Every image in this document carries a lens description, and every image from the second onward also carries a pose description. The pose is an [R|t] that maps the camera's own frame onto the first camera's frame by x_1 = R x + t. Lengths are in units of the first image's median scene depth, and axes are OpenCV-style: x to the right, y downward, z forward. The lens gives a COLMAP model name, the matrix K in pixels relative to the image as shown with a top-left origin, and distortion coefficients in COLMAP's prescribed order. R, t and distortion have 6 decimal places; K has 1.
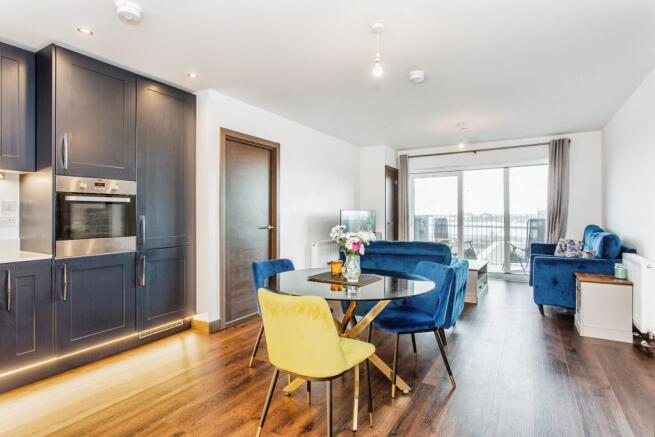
lens RADIAL K [[353.4, 0, 328.0], [0, 353.4, 216.8], [0, 0, 1]] dist [0.031801, 0.000246]
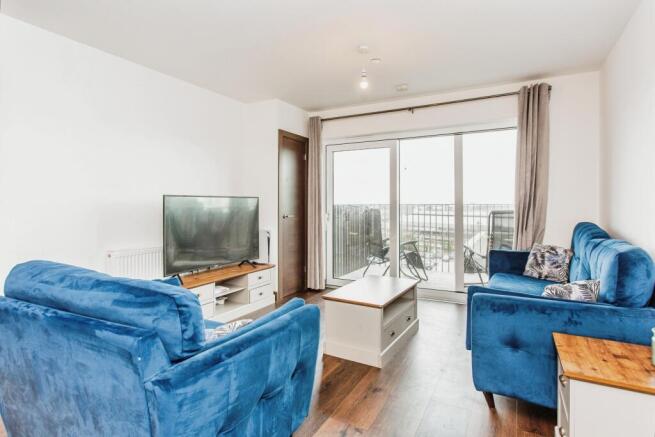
lens RADIAL K [[353.4, 0, 323.6], [0, 353.4, 202.5], [0, 0, 1]] dist [0.031801, 0.000246]
pose [[0.999818, 0.004886, 0.018433, 0.262612], [-0.004747, 0.999960, -0.007559, -0.003955], [-0.018469, 0.007470, 0.999802, 0.375047]]
